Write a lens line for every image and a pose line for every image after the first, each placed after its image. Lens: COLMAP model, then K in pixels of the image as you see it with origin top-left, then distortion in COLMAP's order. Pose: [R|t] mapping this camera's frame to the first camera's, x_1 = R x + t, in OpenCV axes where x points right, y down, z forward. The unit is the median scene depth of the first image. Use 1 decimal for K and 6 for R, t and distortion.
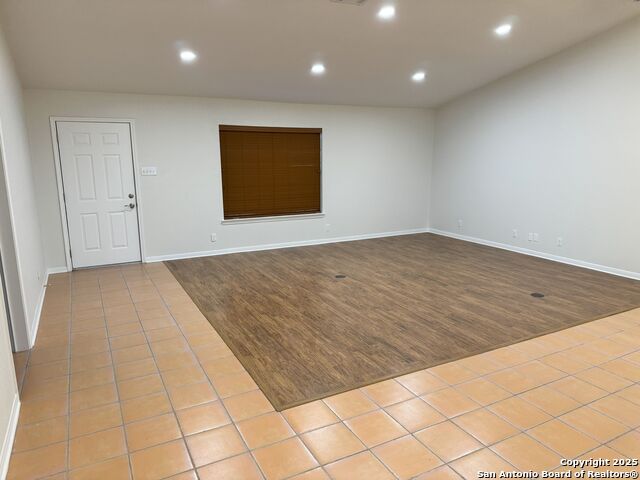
lens RADIAL K [[448.7, 0, 321.0], [0, 448.7, 240.4], [0, 0, 1]] dist [0.055151, -0.004662]
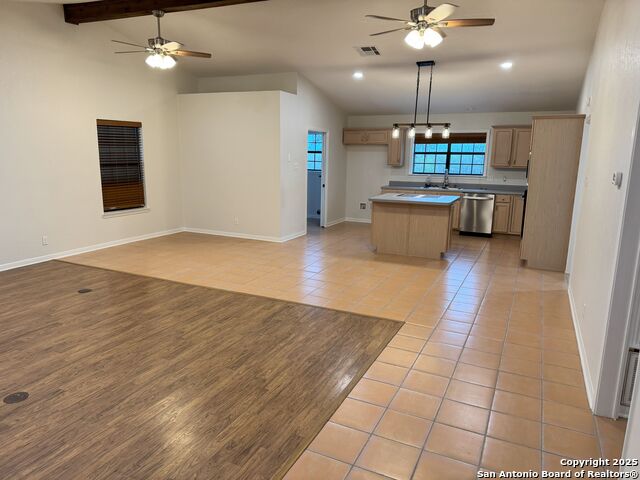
lens RADIAL K [[448.7, 0, 319.6], [0, 448.7, 240.3], [0, 0, 1]] dist [0.055151, -0.004662]
pose [[-0.601652, -0.161803, 0.782199, -0.669937], [0.142611, 0.941774, 0.304505, -0.240660], [-0.785925, 0.294756, -0.543545, 1.240020]]
